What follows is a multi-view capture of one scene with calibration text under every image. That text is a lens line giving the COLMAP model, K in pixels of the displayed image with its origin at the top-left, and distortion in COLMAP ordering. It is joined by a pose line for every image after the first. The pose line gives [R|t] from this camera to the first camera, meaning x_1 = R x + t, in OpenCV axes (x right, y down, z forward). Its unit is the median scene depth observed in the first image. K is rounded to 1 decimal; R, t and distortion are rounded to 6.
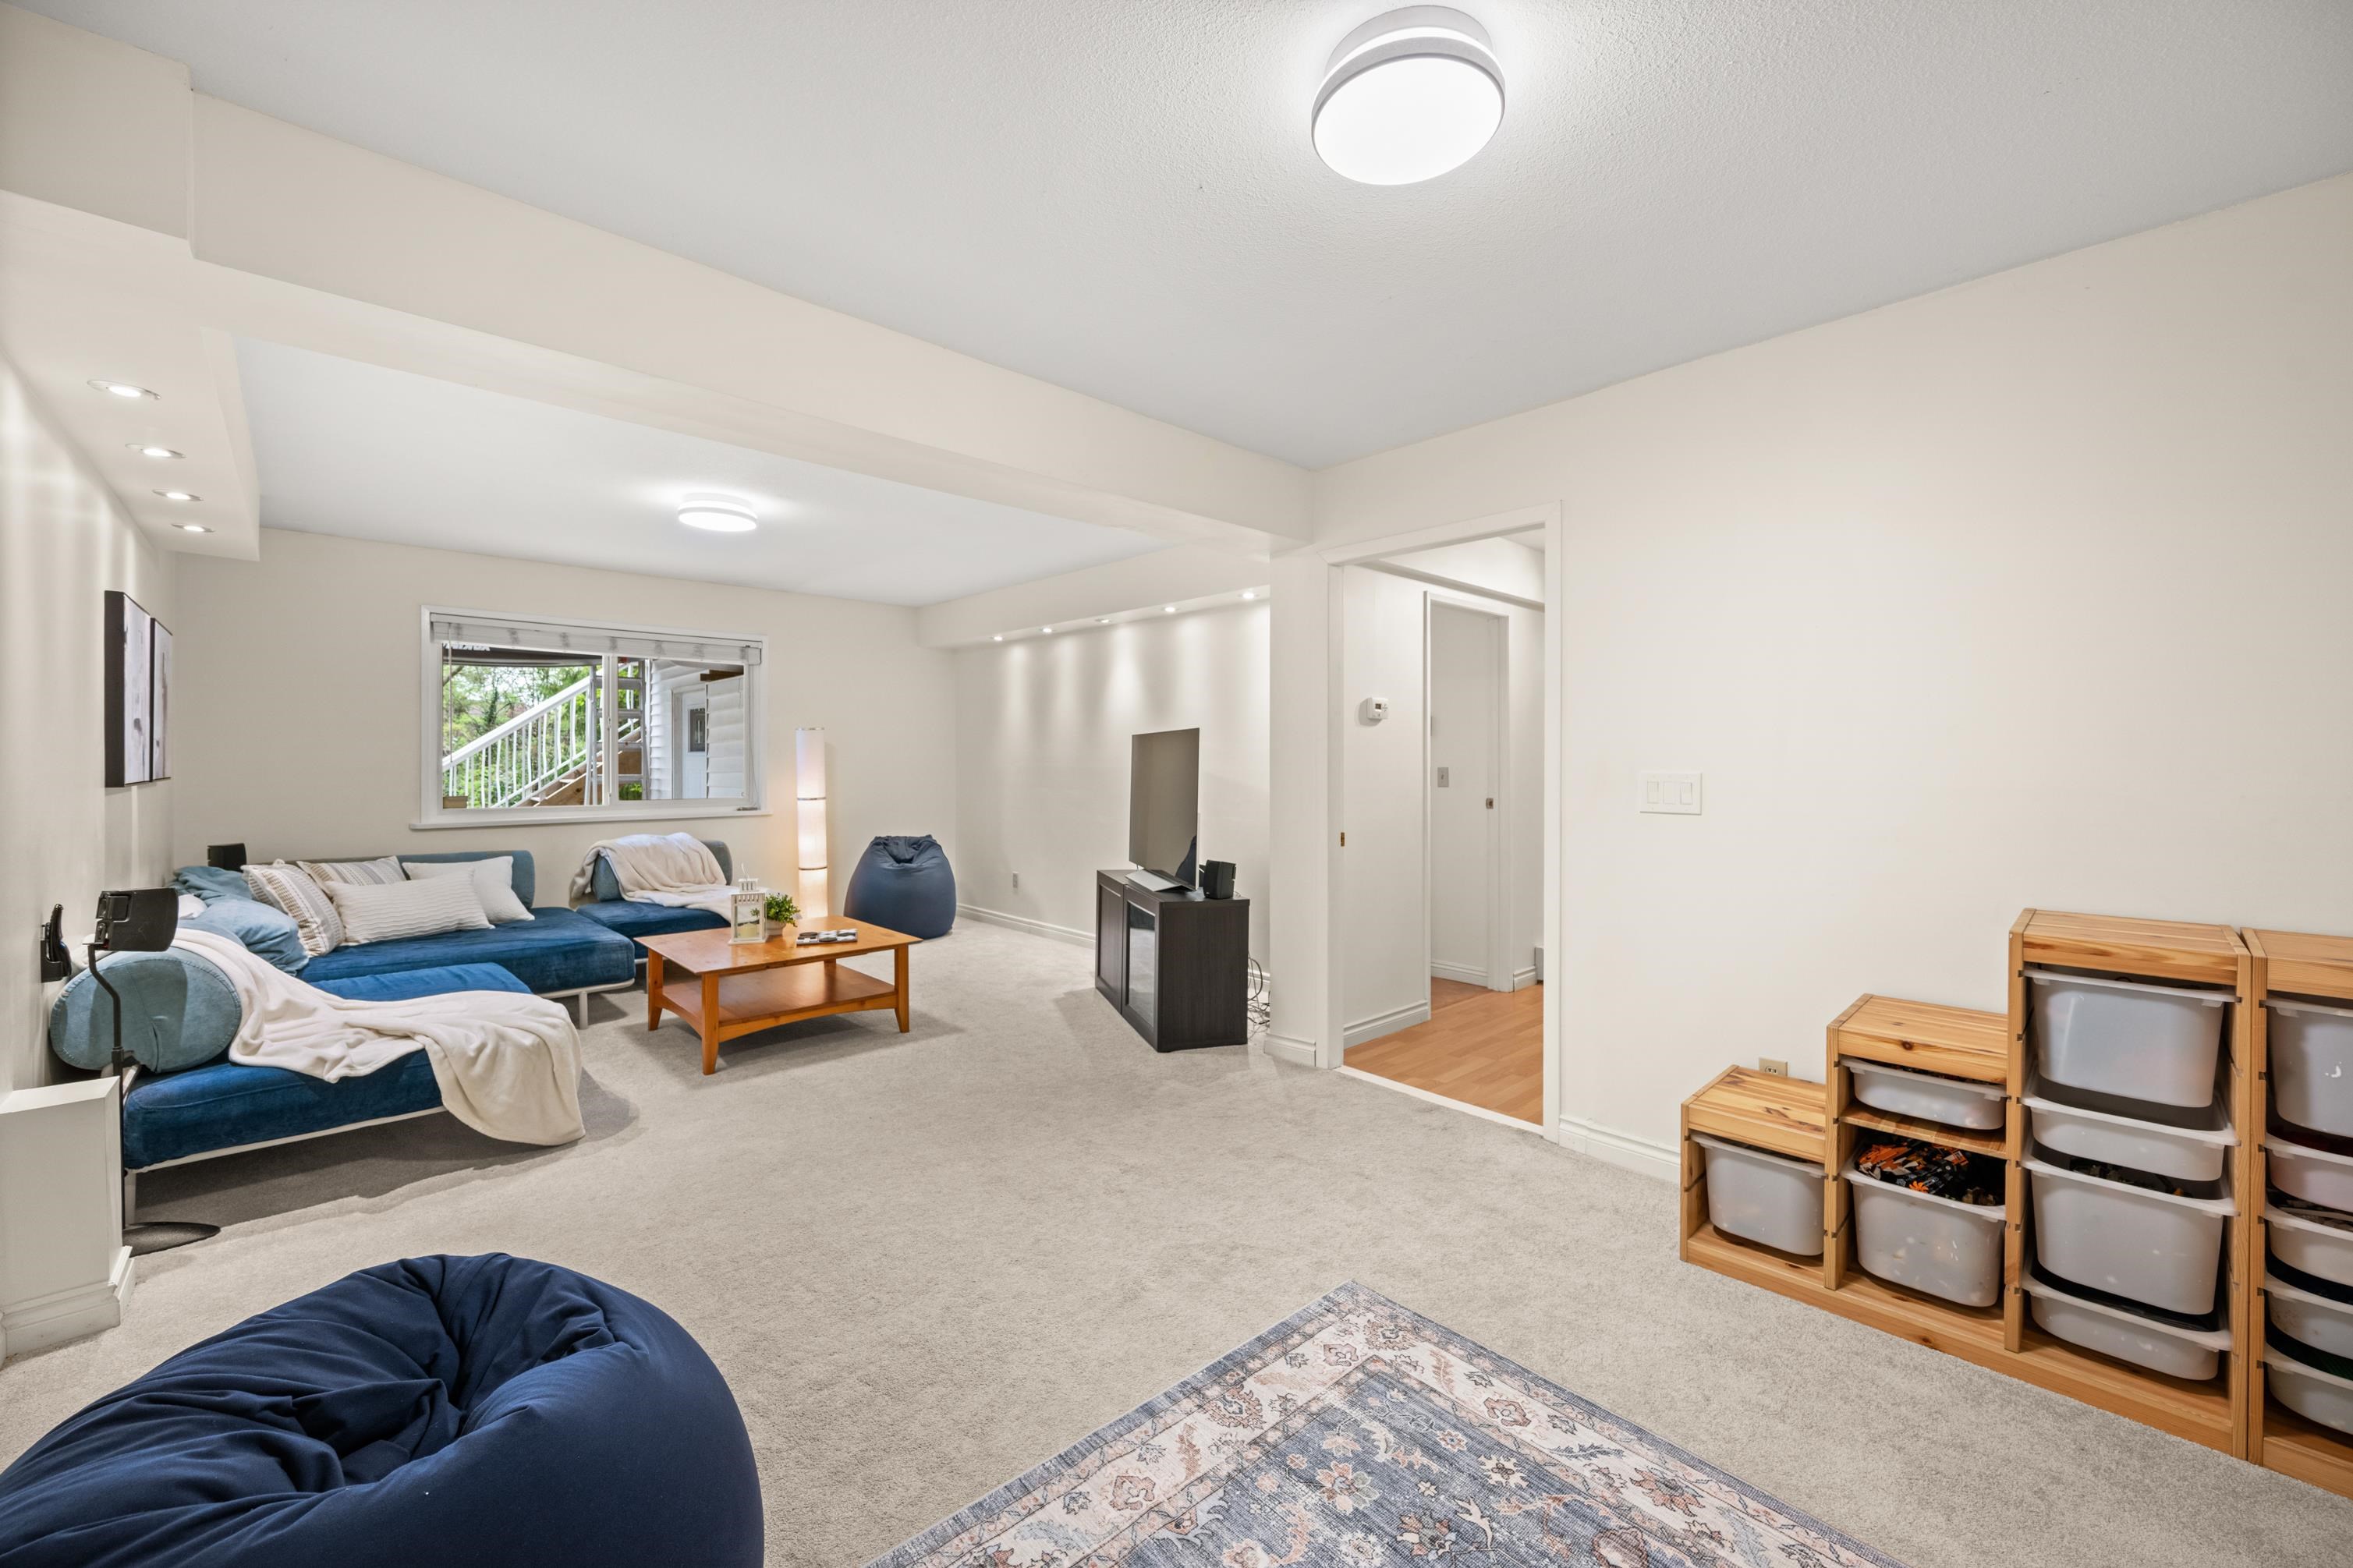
lens RADIAL K [[923.2, 0, 1189.1], [0, 923.2, 756.5], [0, 0, 1]] dist [0.001145, 0.000667]
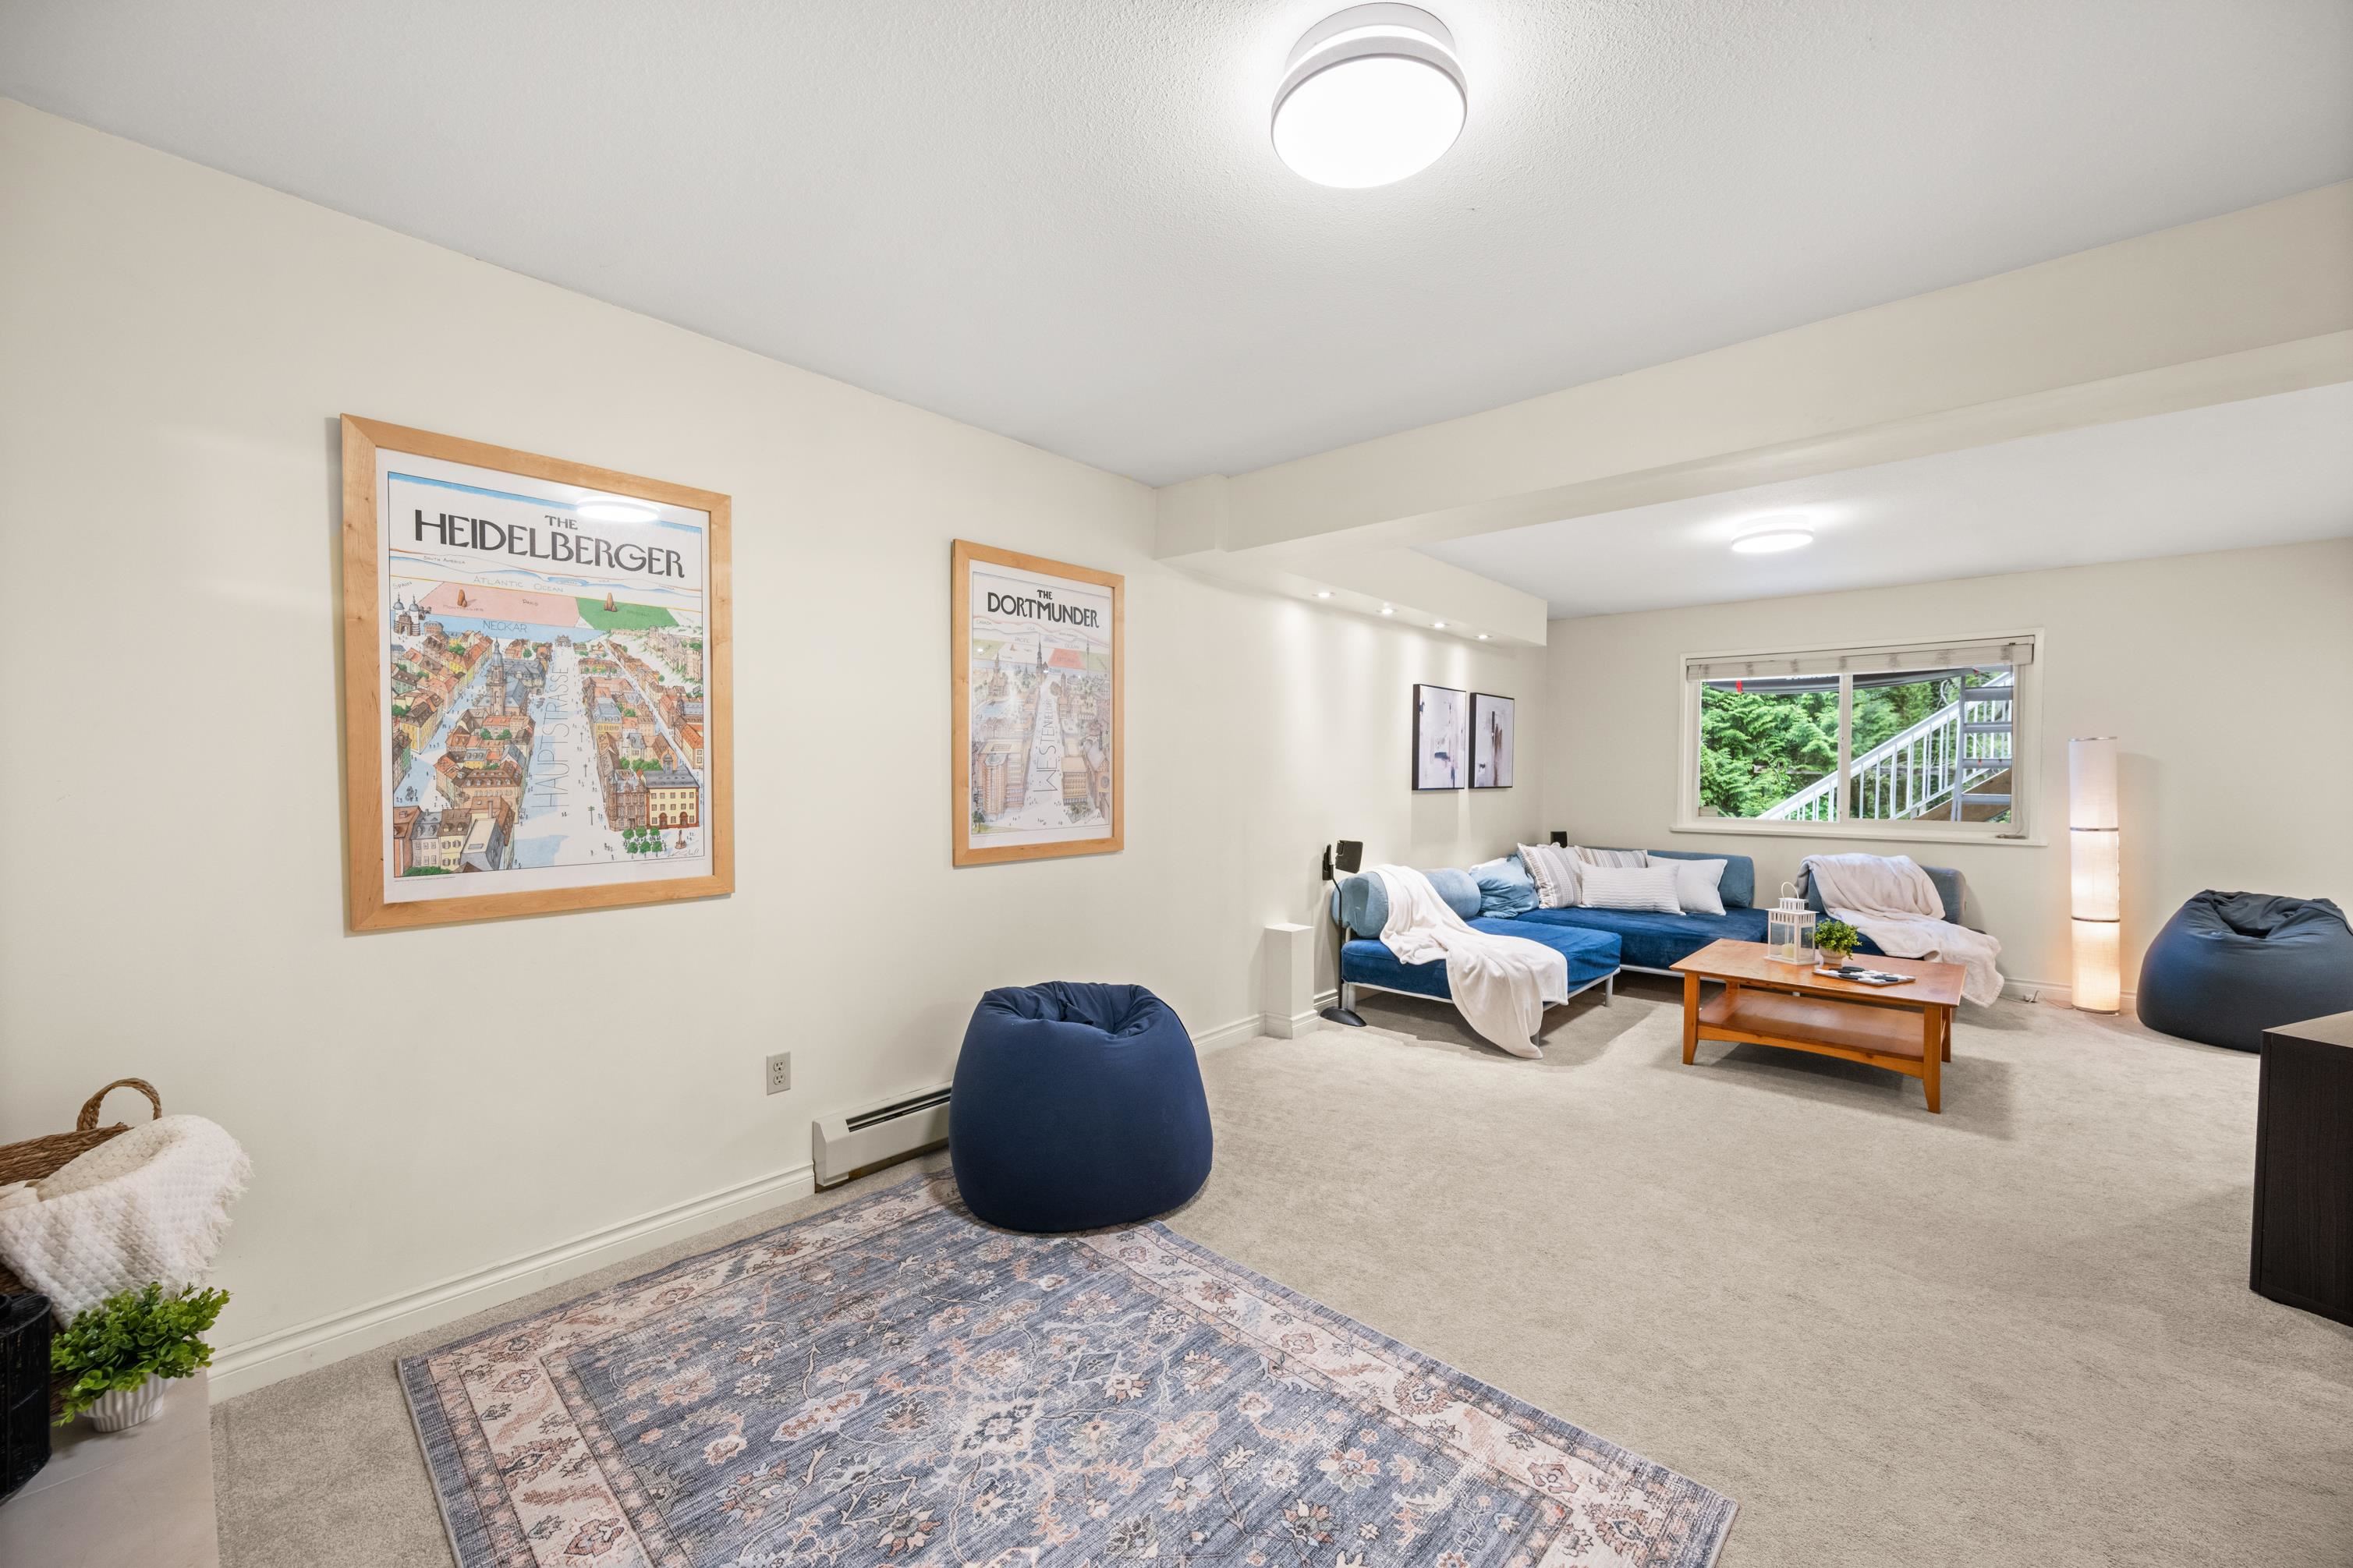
lens RADIAL K [[923.2, 0, 1188.9], [0, 923.2, 780.2], [0, 0, 1]] dist [0.001145, 0.000667]
pose [[0.093225, 0.008083, -0.995612, 0.419941], [-0.002583, 0.999966, 0.007876, 0.000224], [0.995642, 0.001838, 0.093243, 0.253309]]
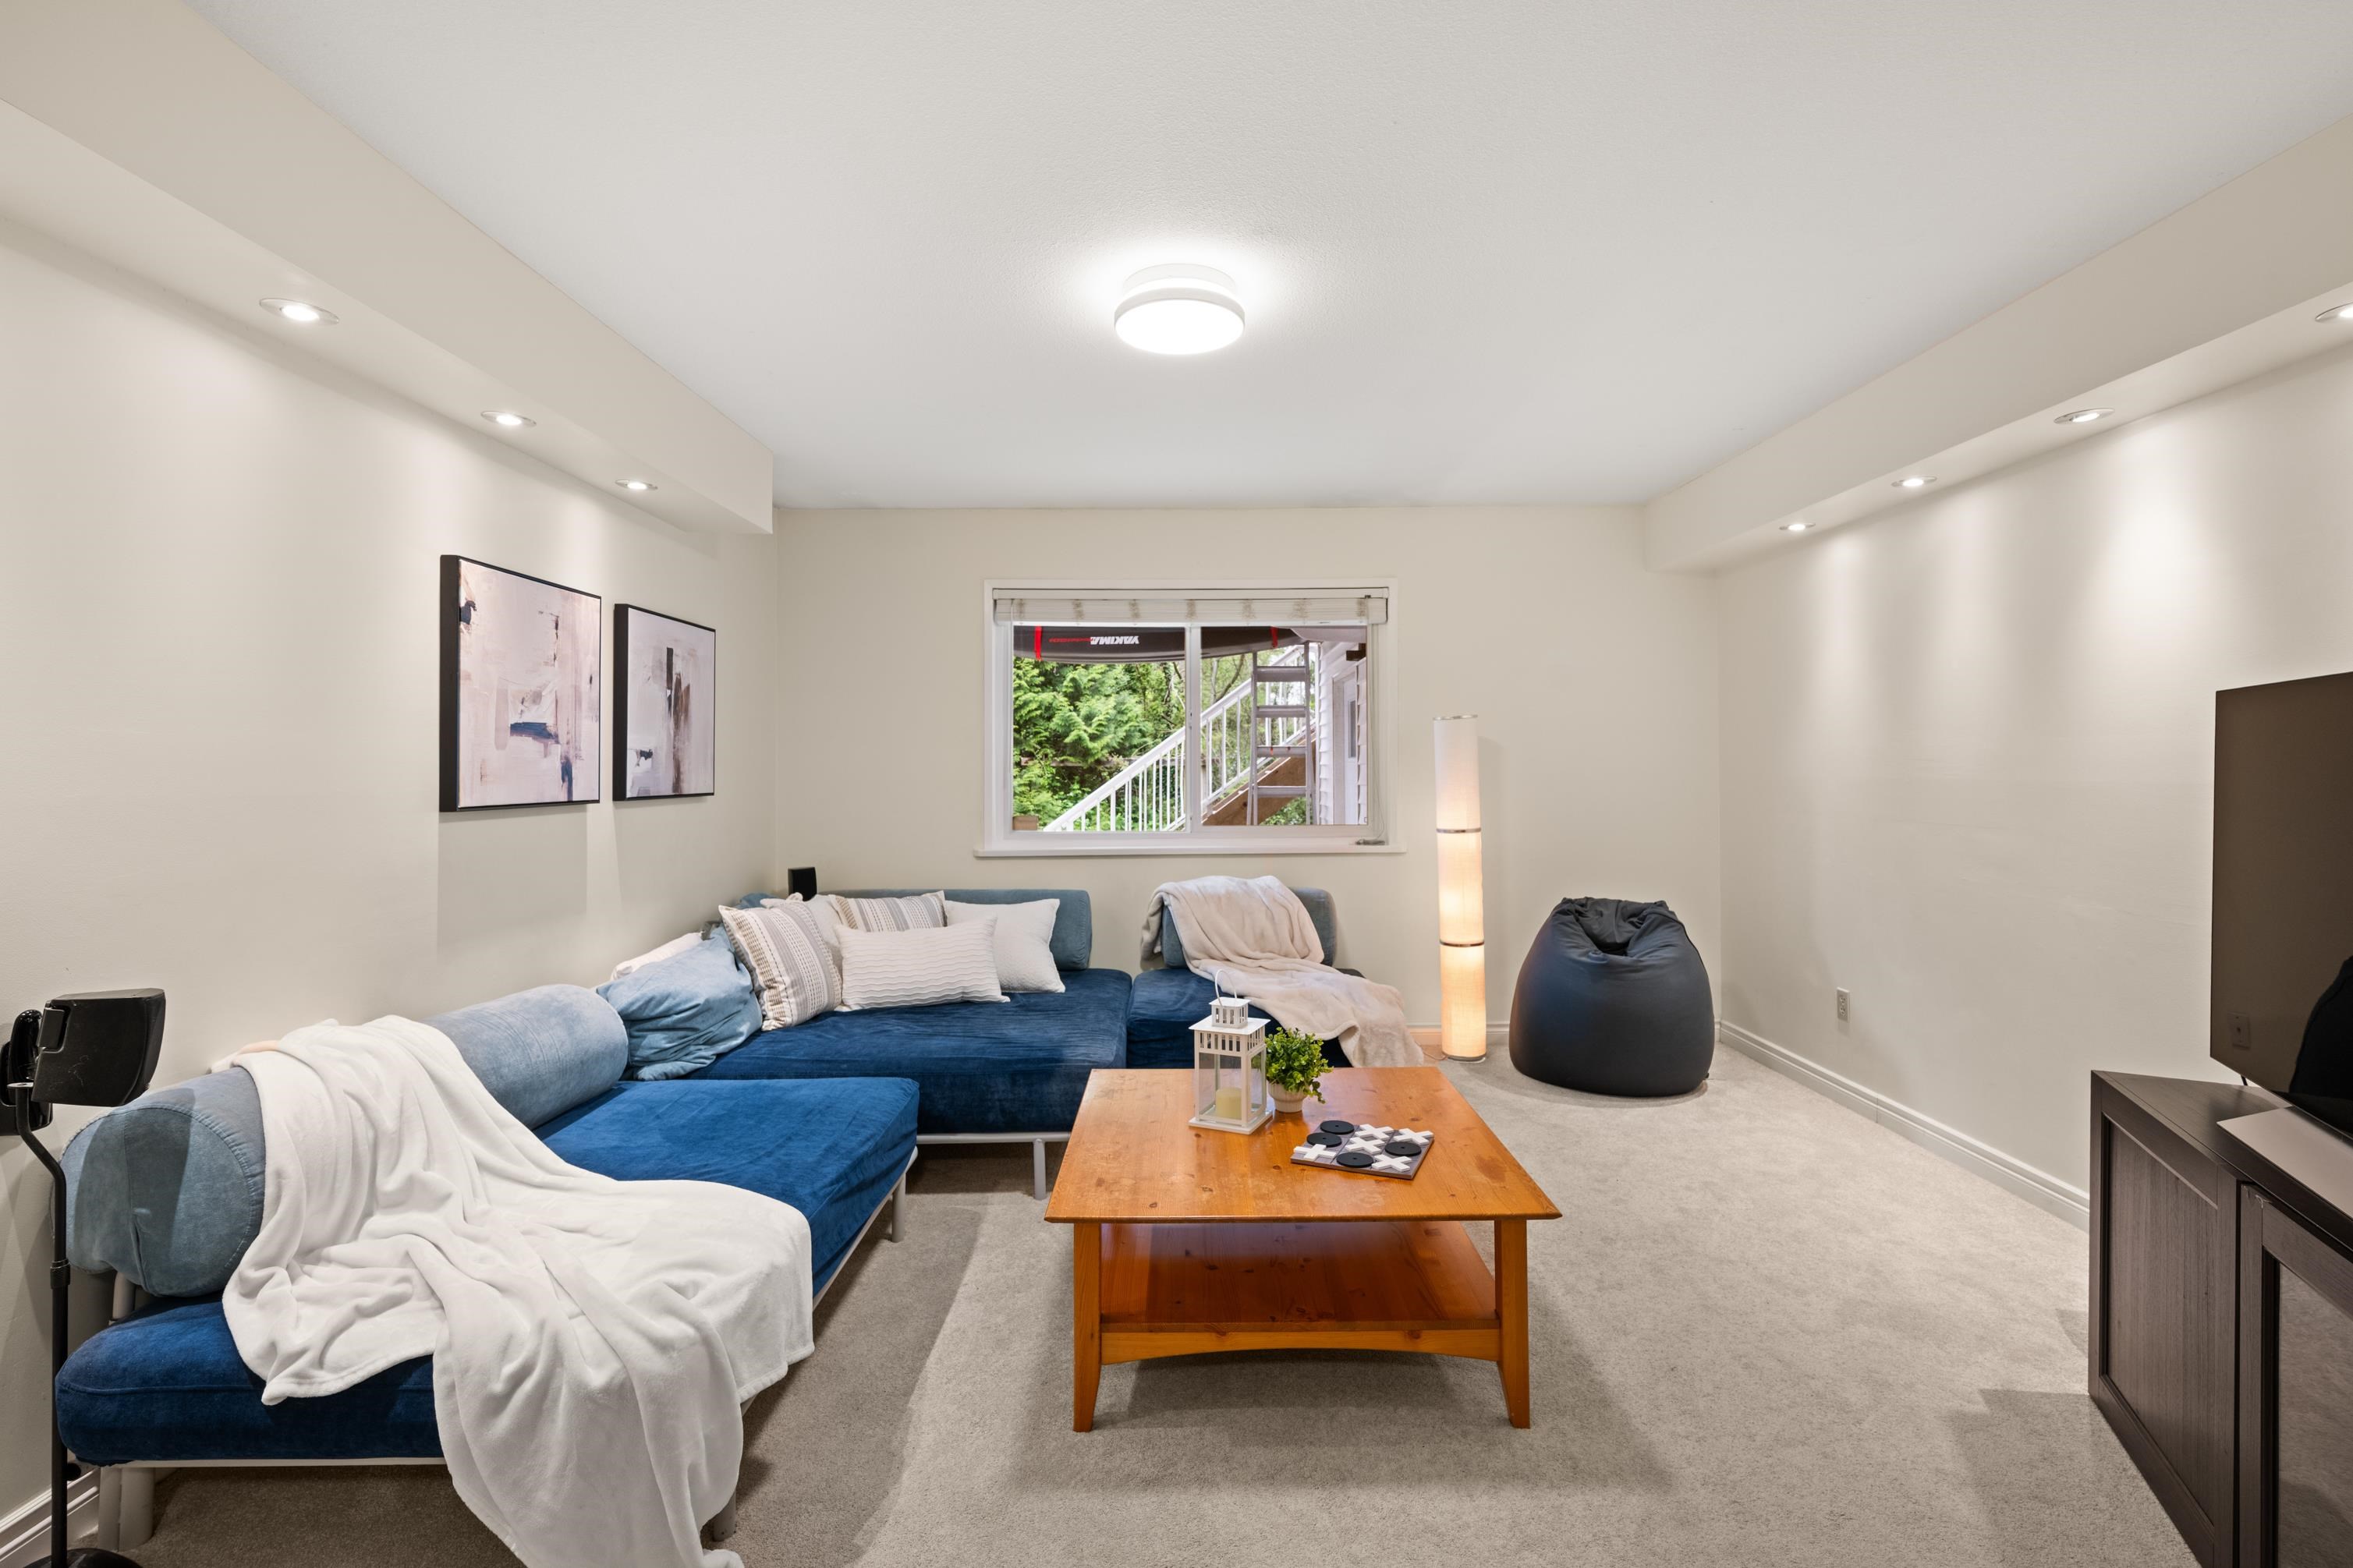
lens RADIAL K [[1047.8, 0, 1182.7], [0, 1047.8, 763.6], [0, 0, 1]] dist [-0.002706, -0.000803]
pose [[0.725797, -0.008102, -0.687861, -0.086919], [0.009528, 0.999953, -0.001725, 0.000608], [0.687843, -0.005302, 0.725840, 0.527604]]
